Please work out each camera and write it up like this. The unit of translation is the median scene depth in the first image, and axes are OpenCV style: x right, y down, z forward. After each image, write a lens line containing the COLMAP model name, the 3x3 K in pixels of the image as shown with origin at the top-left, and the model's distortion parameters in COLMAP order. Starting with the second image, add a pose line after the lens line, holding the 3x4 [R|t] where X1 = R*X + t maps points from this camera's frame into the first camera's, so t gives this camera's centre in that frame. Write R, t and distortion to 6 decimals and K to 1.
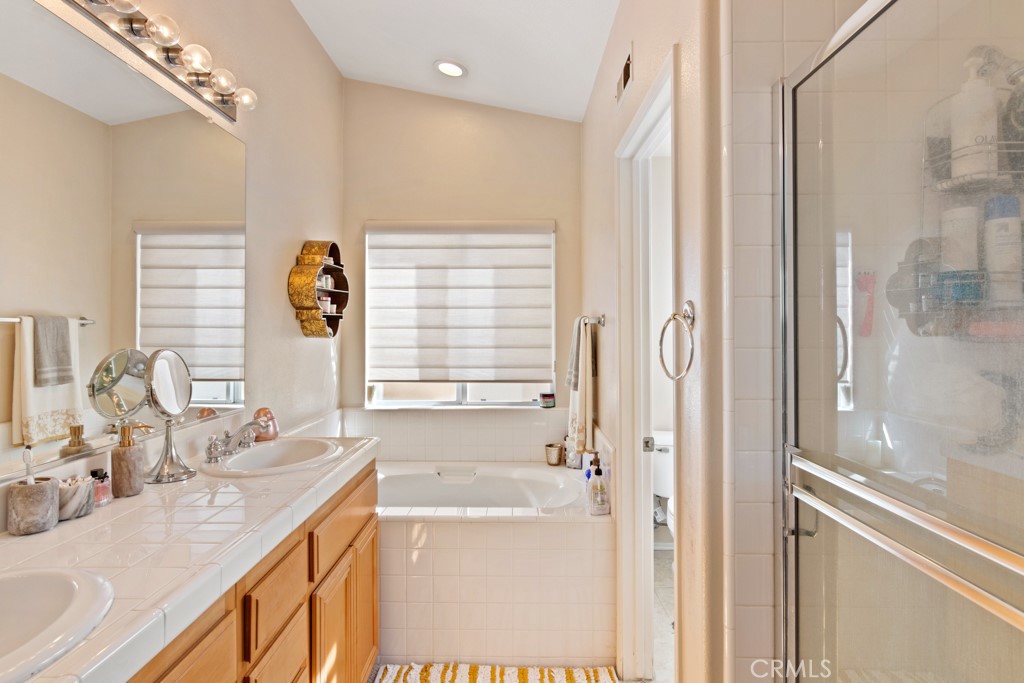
lens RADIAL K [[524.7, 0, 506.9], [0, 524.7, 330.7], [0, 0, 1]] dist [0.001581, 0.000421]
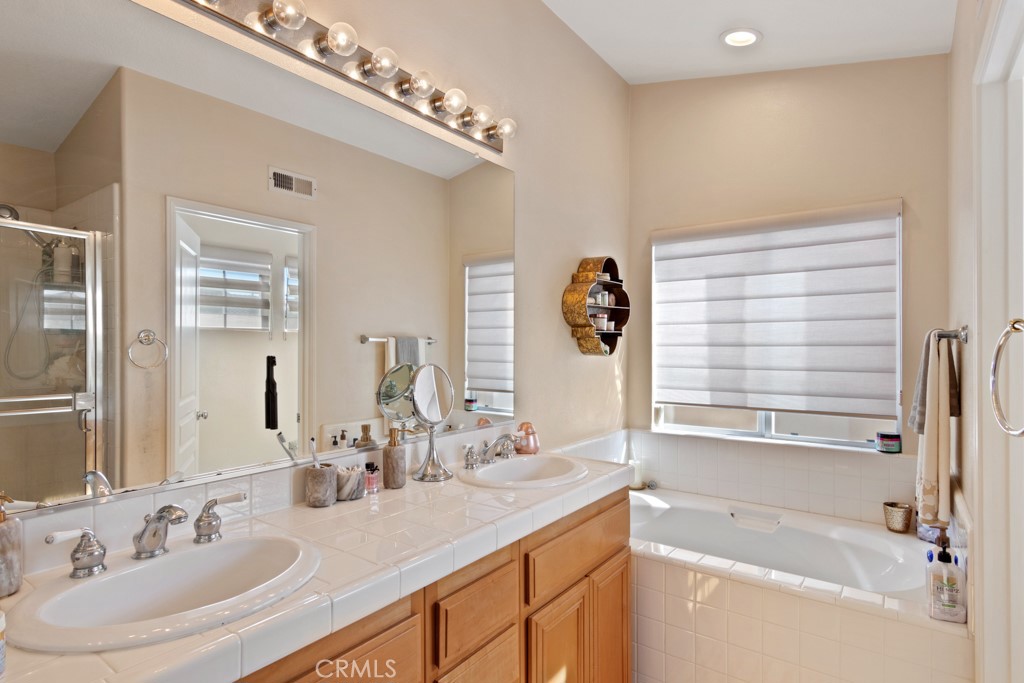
lens RADIAL K [[531.9, 0, 509.3], [0, 531.9, 349.9], [0, 0, 1]] dist [-0.000473, -0.000296]
pose [[0.814151, 0.004082, -0.580639, 0.088627], [-0.002395, 0.999990, 0.003673, -0.000399], [0.580648, -0.001600, 0.814153, 0.087090]]
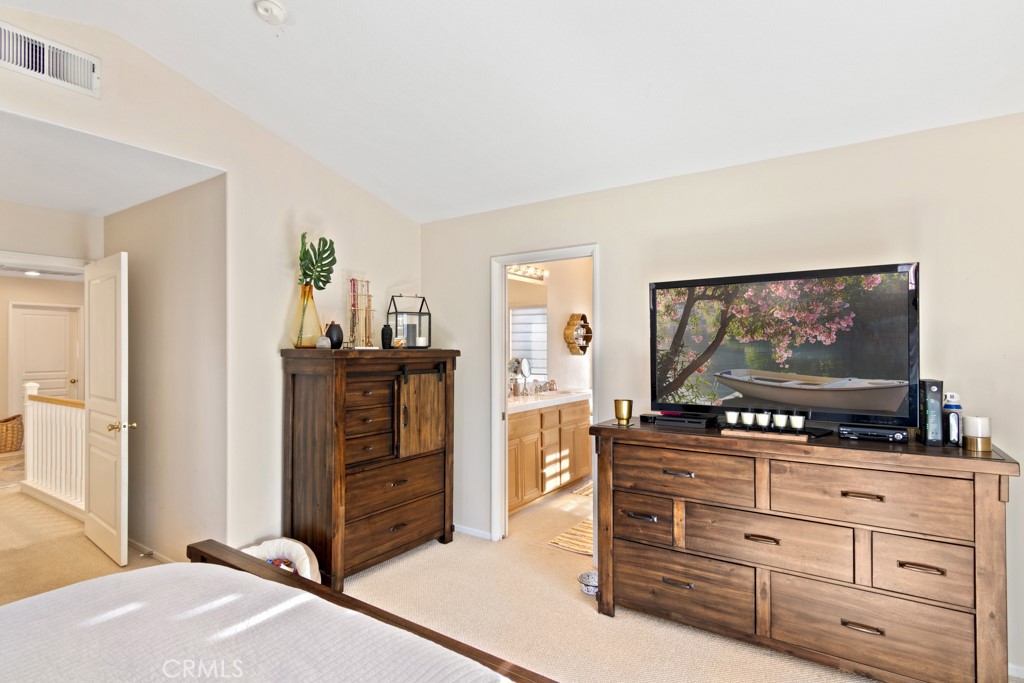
lens RADIAL K [[531.9, 0, 509.3], [0, 531.9, 349.9], [0, 0, 1]] dist [-0.000473, -0.000296]
pose [[0.838086, 0.003481, -0.545527, 0.656323], [-0.003416, 0.999994, 0.001132, -0.012032], [0.545527, 0.000915, 0.838093, -1.110658]]
